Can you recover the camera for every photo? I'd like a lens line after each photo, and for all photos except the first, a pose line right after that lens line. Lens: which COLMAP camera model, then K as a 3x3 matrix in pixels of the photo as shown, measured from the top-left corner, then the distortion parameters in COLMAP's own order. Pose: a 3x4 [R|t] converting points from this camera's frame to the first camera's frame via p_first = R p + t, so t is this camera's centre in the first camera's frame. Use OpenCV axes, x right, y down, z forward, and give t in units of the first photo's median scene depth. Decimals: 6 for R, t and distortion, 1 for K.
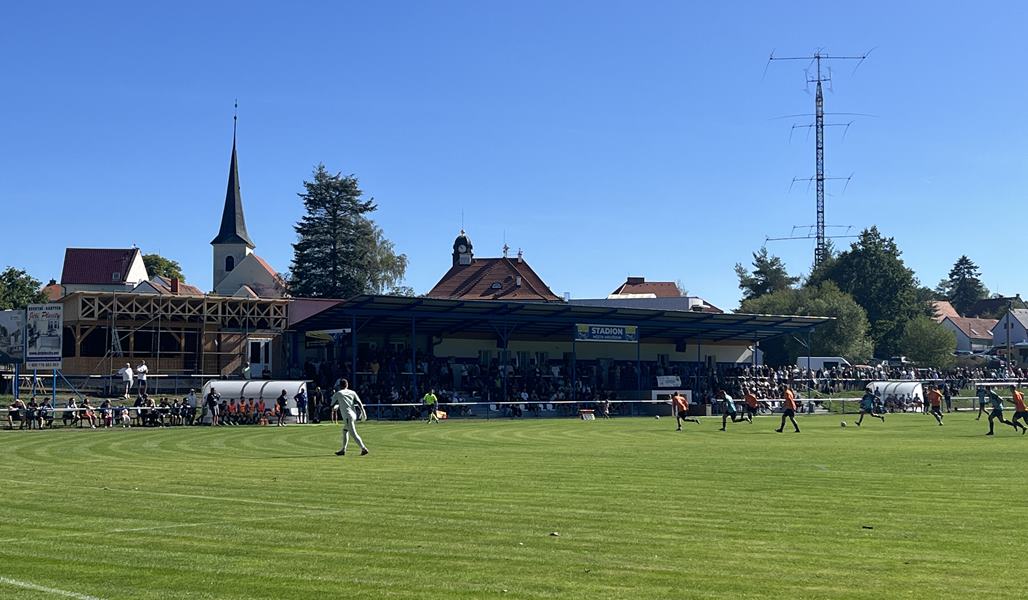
lens RADIAL K [[1493.6, 0, 520.3], [0, 1493.6, 303.1], [0, 0, 1]] dist [0.094627, 0.000000]
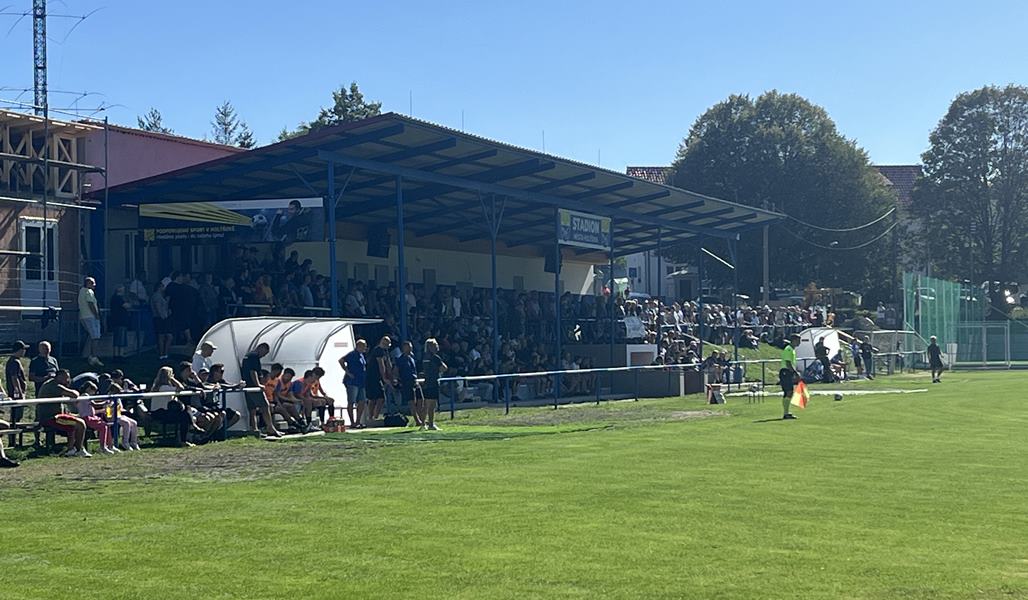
lens RADIAL K [[2143.9, 0, 540.7], [0, 2143.9, 332.5], [0, 0, 1]] dist [0.143795, 0.000000]
pose [[0.850589, -0.003779, 0.525818, -0.288867], [-0.021364, 0.998900, 0.041740, 0.021615], [-0.525398, -0.046737, 0.849572, 0.349882]]
